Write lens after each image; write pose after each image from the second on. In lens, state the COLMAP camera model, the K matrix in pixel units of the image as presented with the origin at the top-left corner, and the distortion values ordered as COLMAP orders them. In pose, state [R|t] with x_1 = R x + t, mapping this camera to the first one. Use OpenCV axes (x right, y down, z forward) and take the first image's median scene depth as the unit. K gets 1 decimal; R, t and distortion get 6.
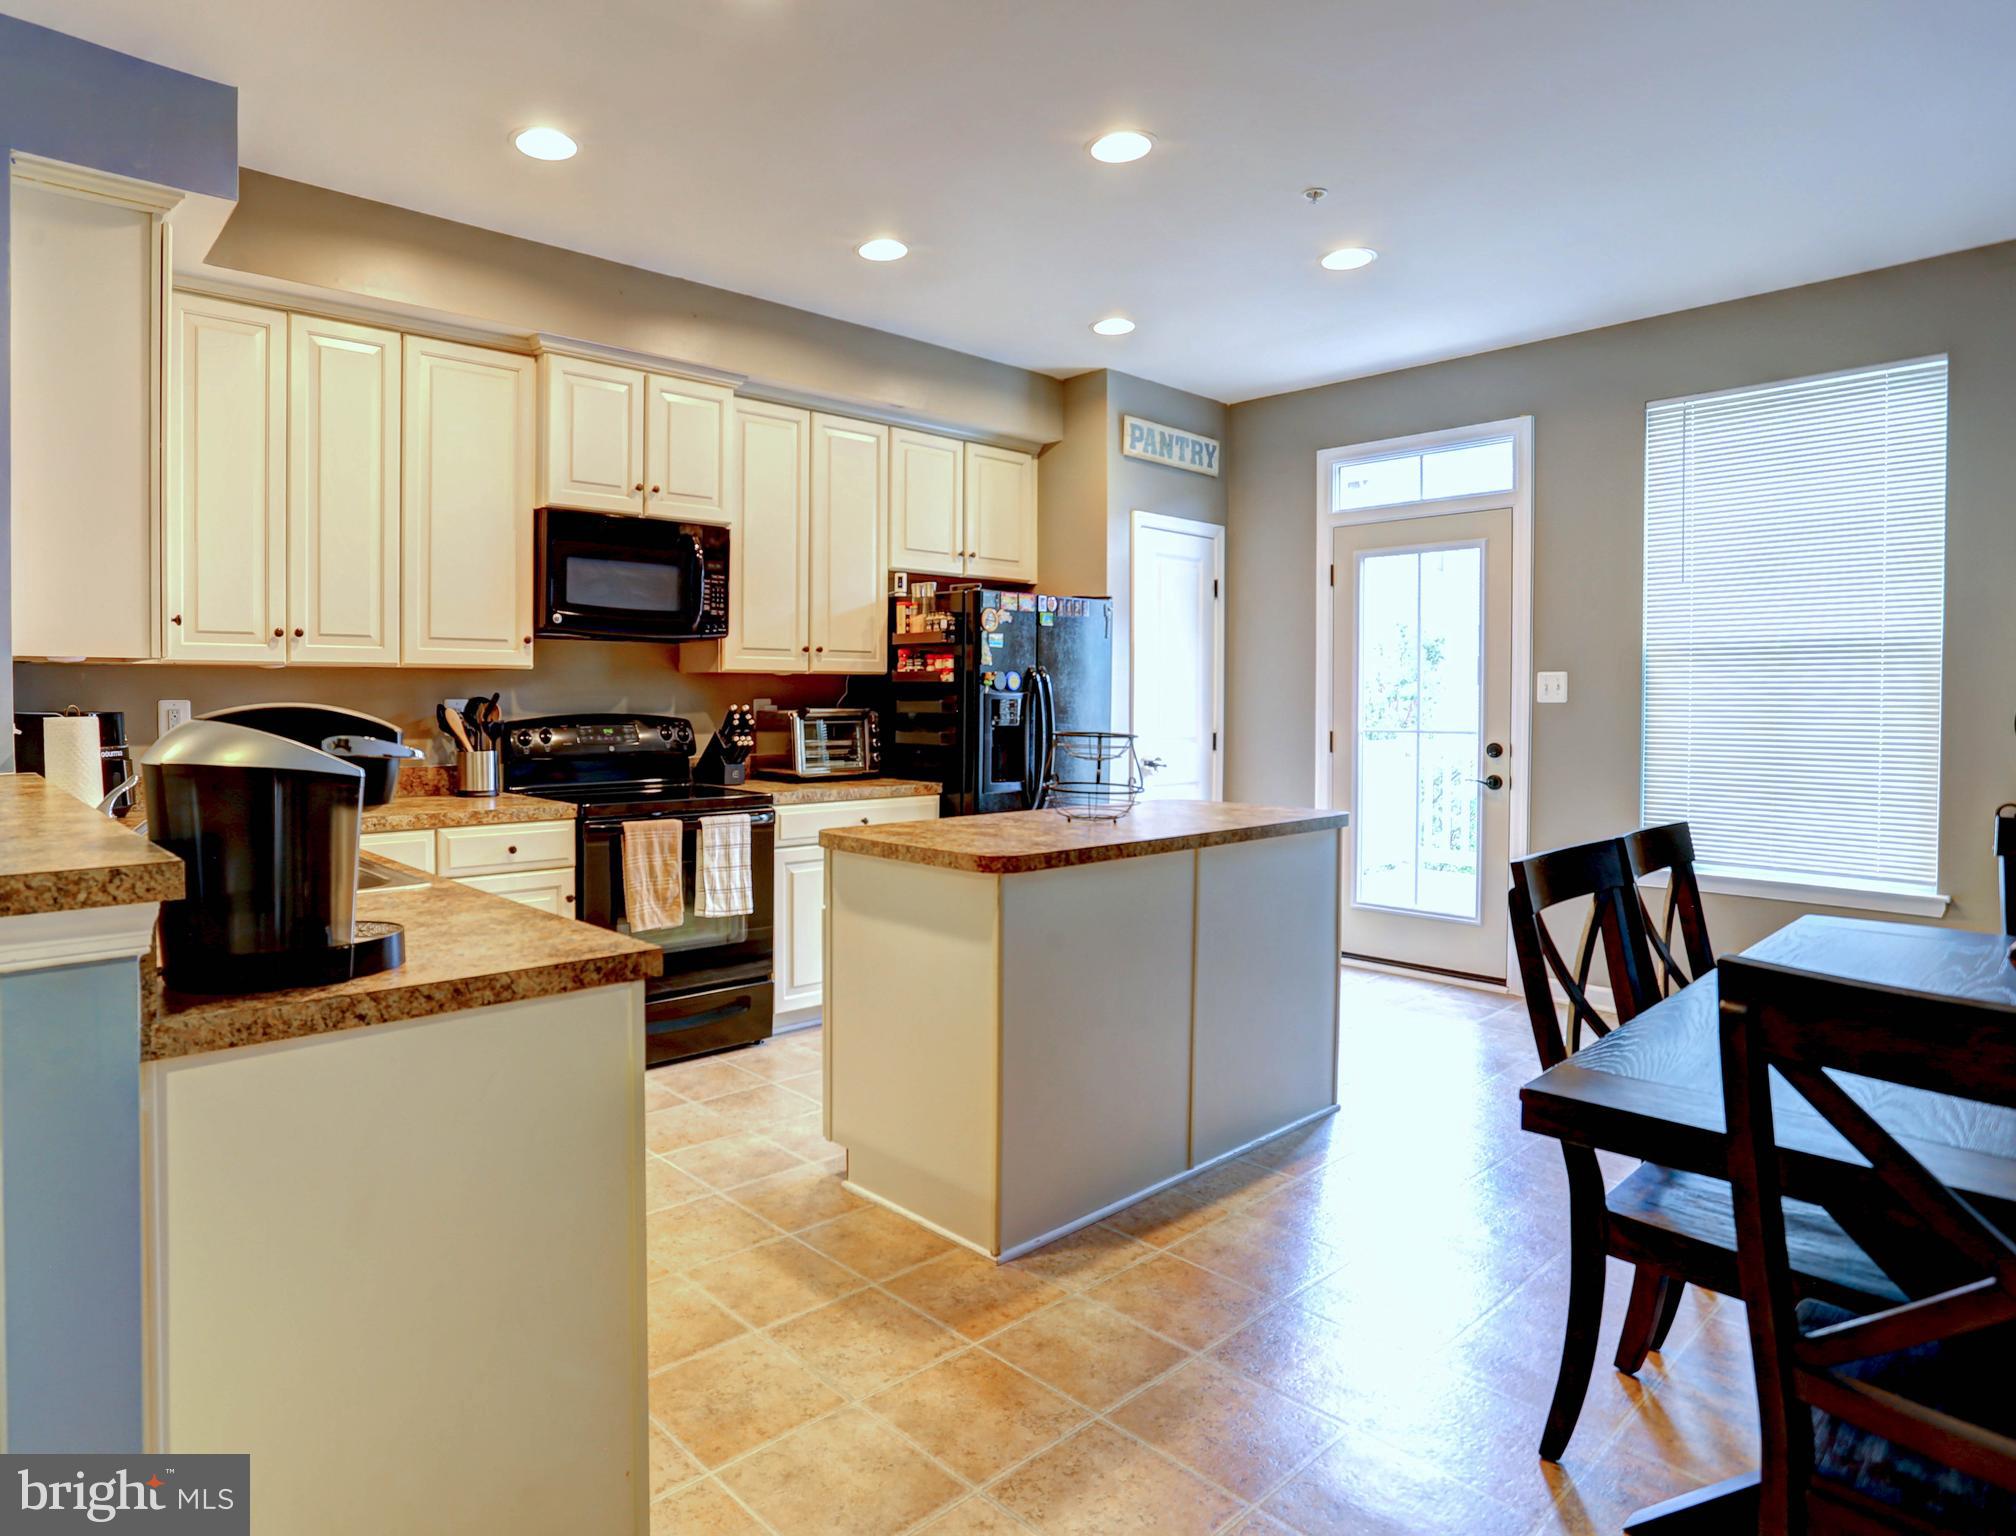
lens RADIAL K [[1155.1, 0, 837.0], [0, 1155.1, 735.1], [0, 0, 1]] dist [-0.058236, 0.003758]
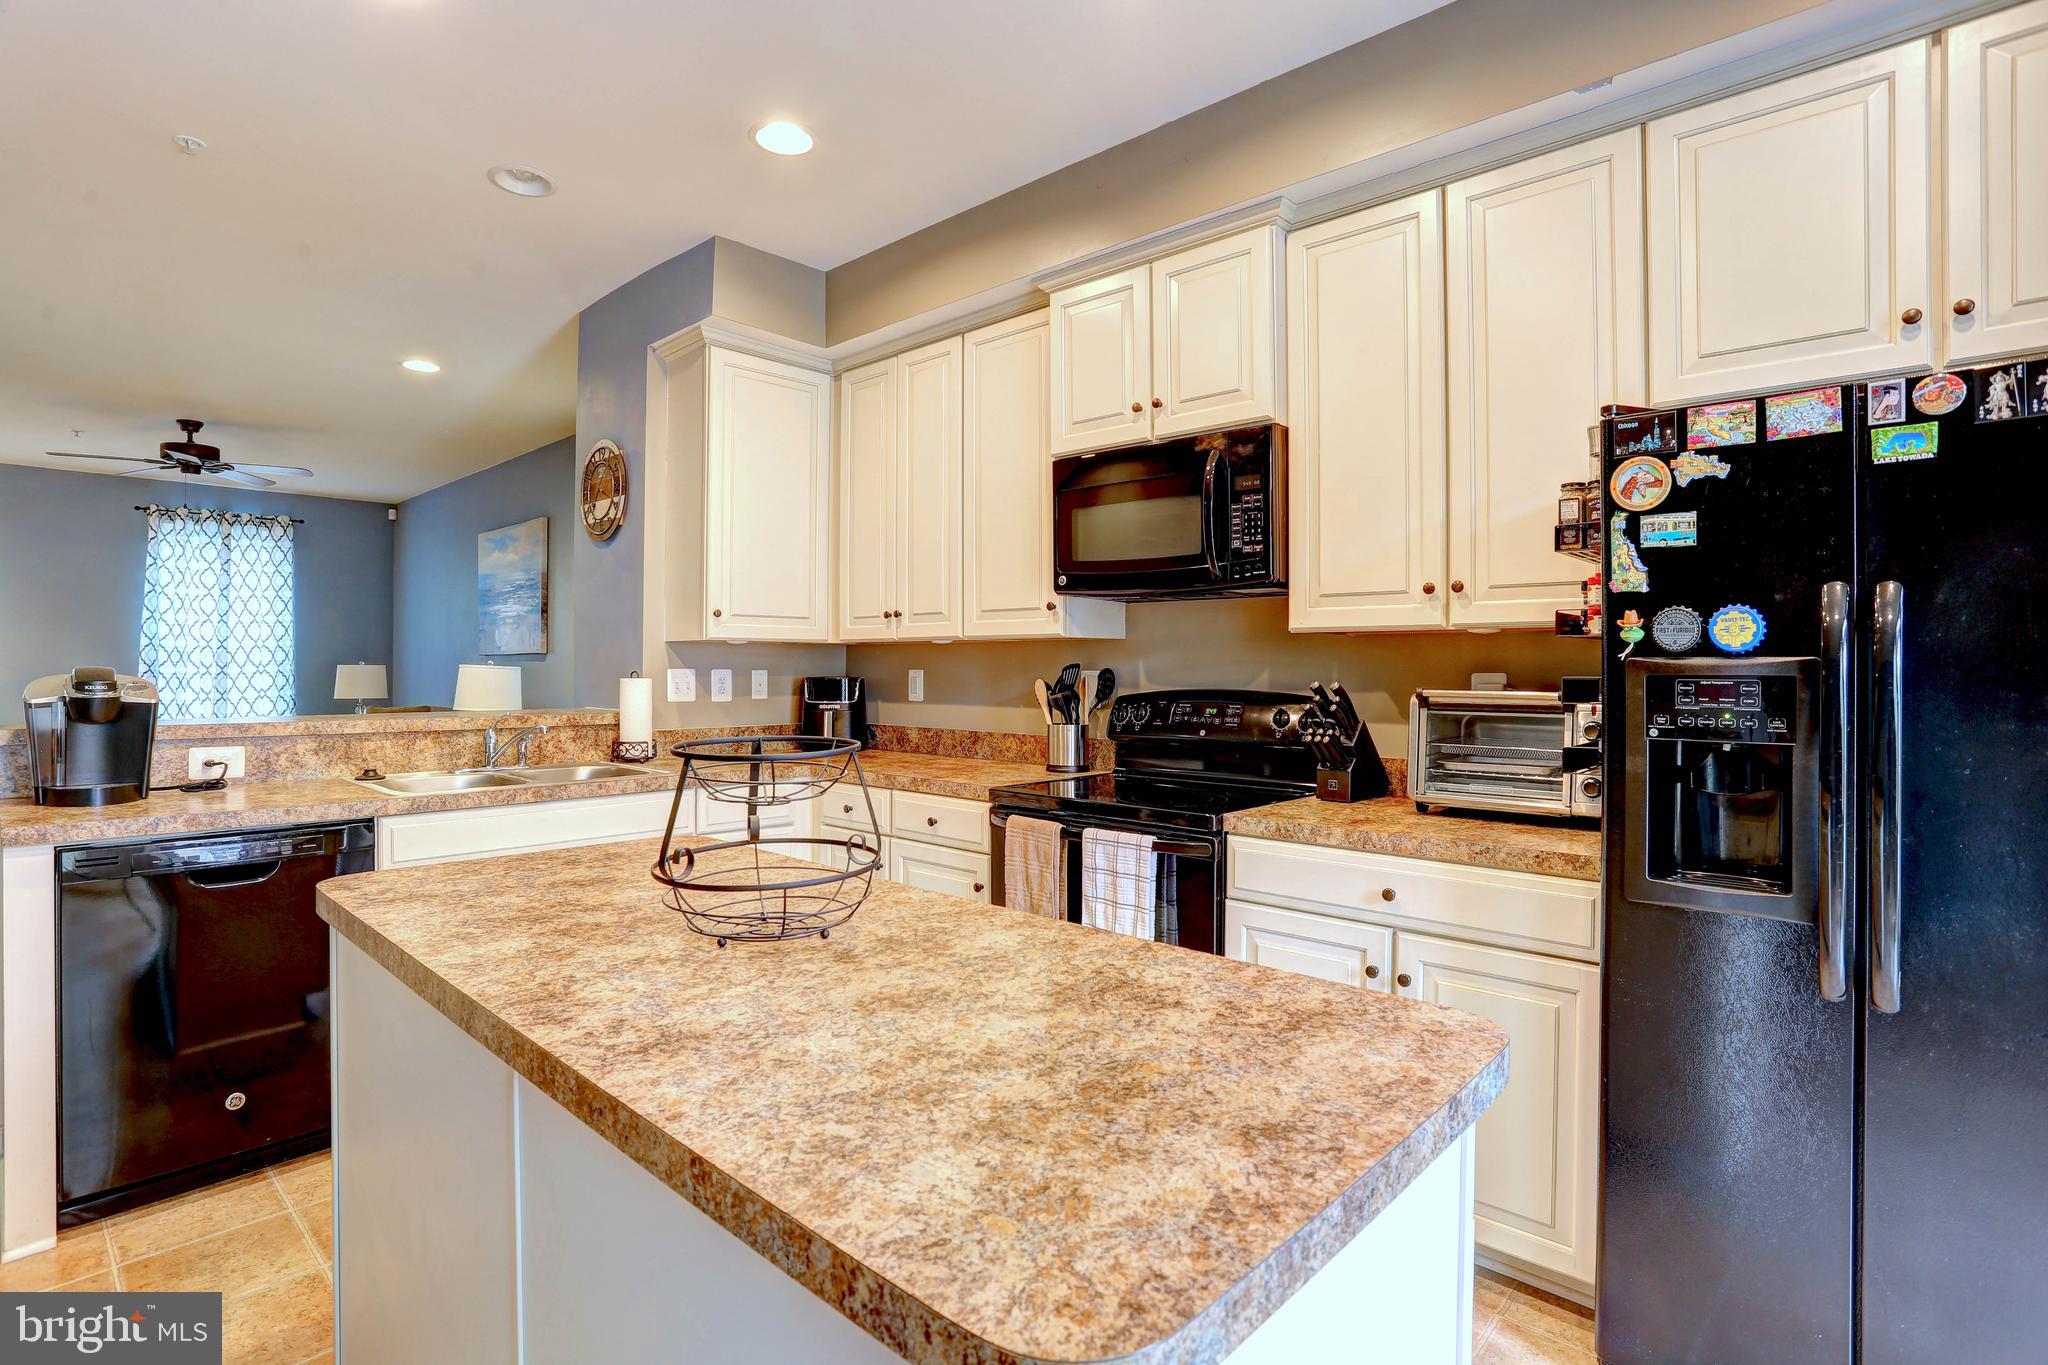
lens RADIAL K [[995.2, 0, 1015.3], [0, 995.2, 671.9], [0, 0, 1]] dist [-0.074664, 0.025177]
pose [[0.147121, 0.002682, -0.989115, 0.467367], [-0.036730, 0.999321, -0.002754, -0.024098], [0.988436, 0.036735, 0.147120, 0.767582]]
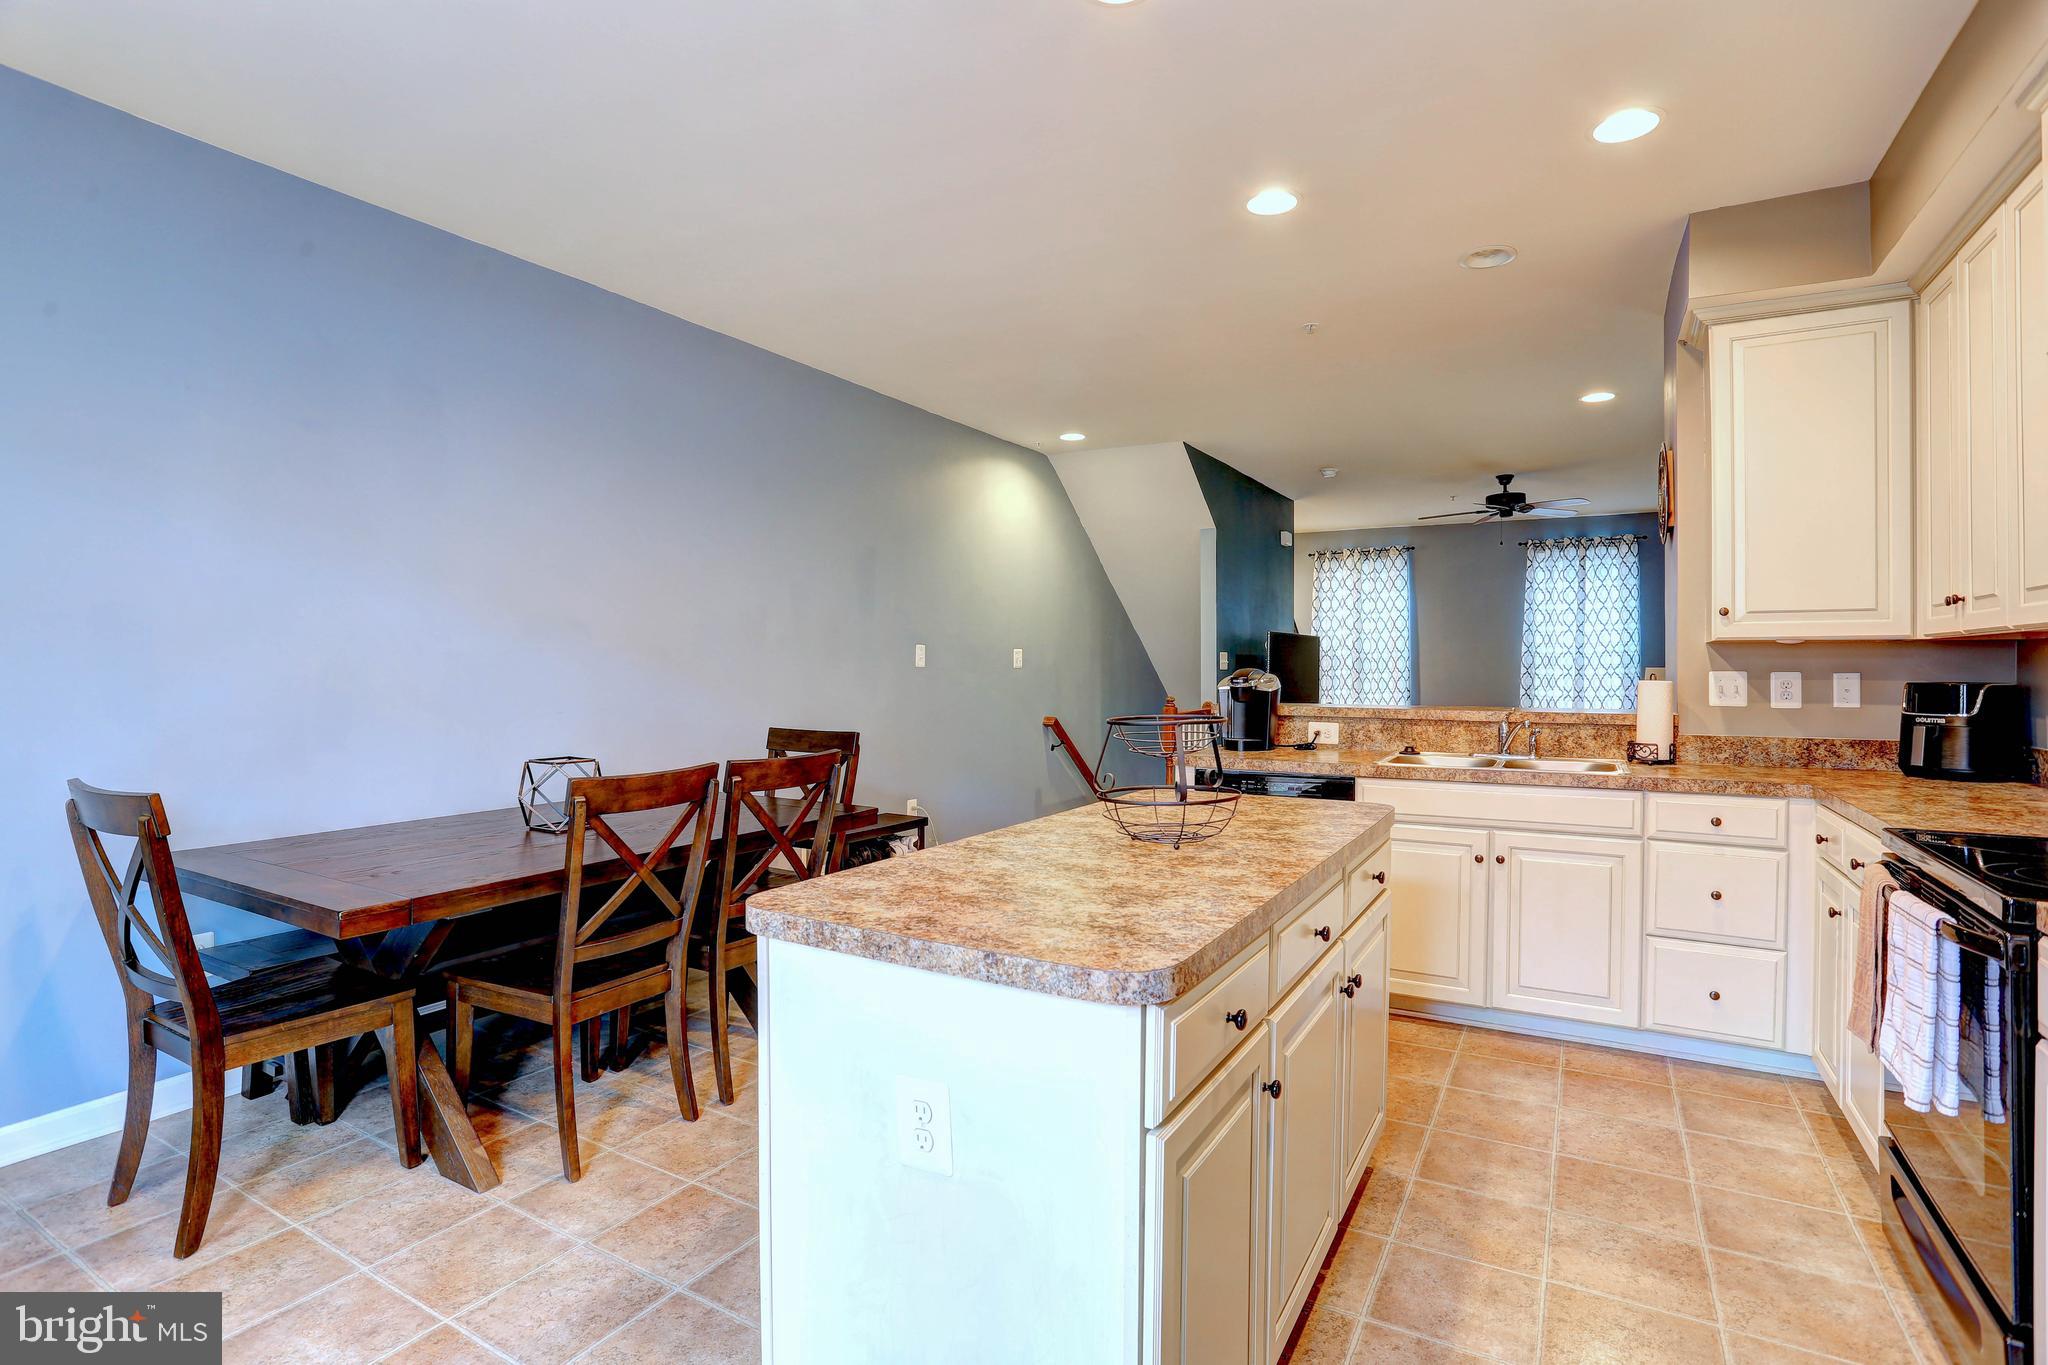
lens RADIAL K [[995.2, 0, 1032.7], [0, 995.2, 677.0], [0, 0, 1]] dist [-0.074664, 0.025177]
pose [[-0.930708, 0.000645, -0.365762, 0.392426], [-0.015527, 0.999027, 0.041272, -0.037737], [0.365432, 0.044092, -0.929793, 1.135546]]
